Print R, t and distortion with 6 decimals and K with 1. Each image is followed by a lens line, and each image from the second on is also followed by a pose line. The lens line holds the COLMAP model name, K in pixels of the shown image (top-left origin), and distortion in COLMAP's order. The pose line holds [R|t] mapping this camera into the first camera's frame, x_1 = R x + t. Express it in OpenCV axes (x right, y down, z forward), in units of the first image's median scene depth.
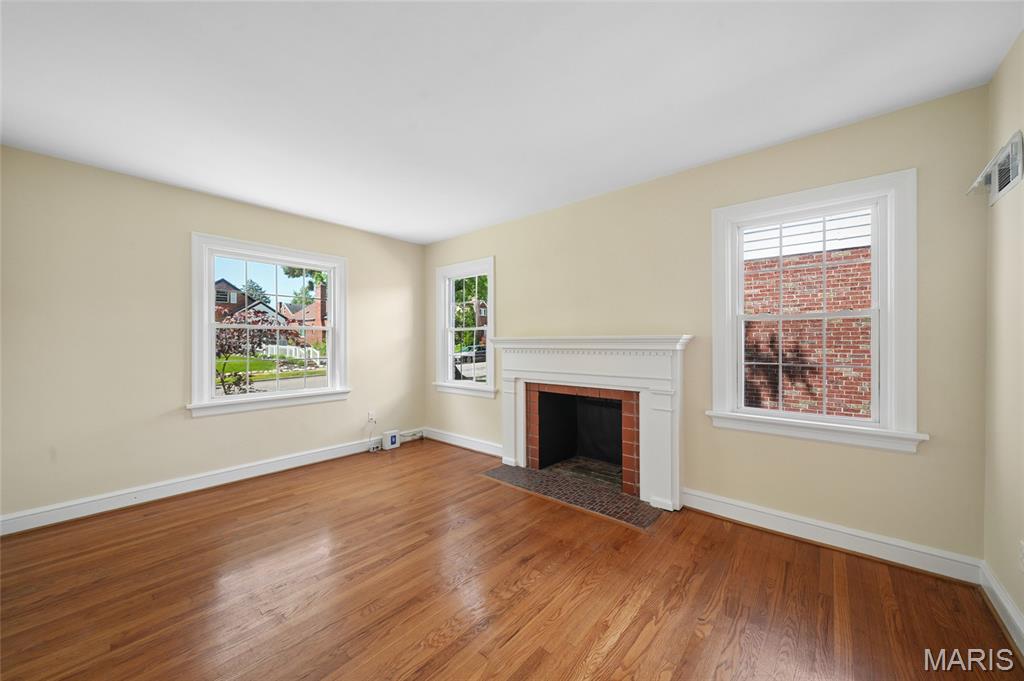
lens RADIAL K [[379.7, 0, 512.6], [0, 379.7, 340.3], [0, 0, 1]] dist [-0.000316, -0.000115]
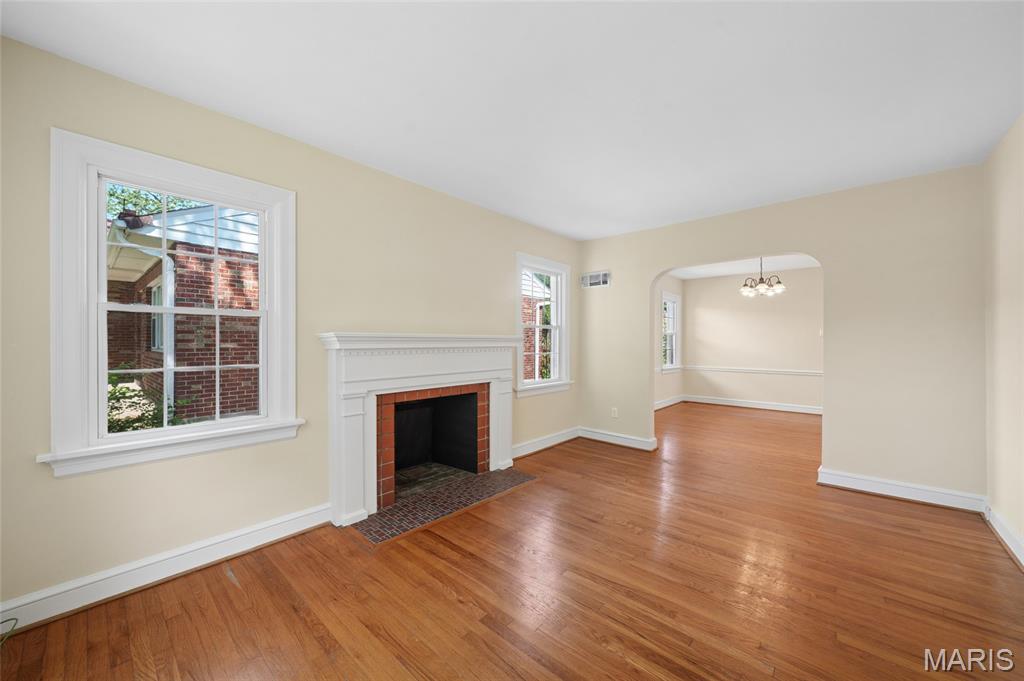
lens RADIAL K [[379.7, 0, 516.2], [0, 379.7, 343.2], [0, 0, 1]] dist [-0.000316, -0.000115]
pose [[0.004310, 0.001760, 0.999989, -0.733652], [-0.005272, 0.999985, -0.001737, 0.011640], [-0.999977, -0.005265, 0.004320, 0.771618]]
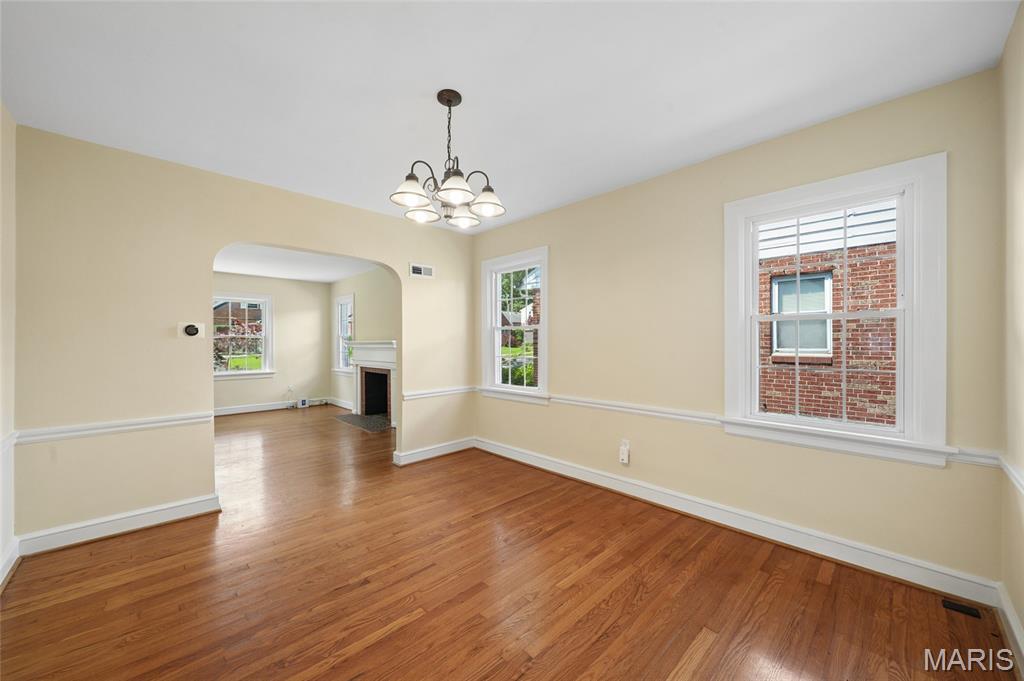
lens RADIAL K [[413.3, 0, 515.9], [0, 413.3, 339.9], [0, 0, 1]] dist [0.018295, -0.000488]
pose [[0.995045, 0.004975, -0.099306, 0.470620], [-0.005250, 0.999983, -0.002507, -0.007657], [0.099291, 0.003016, 0.995054, -0.428366]]
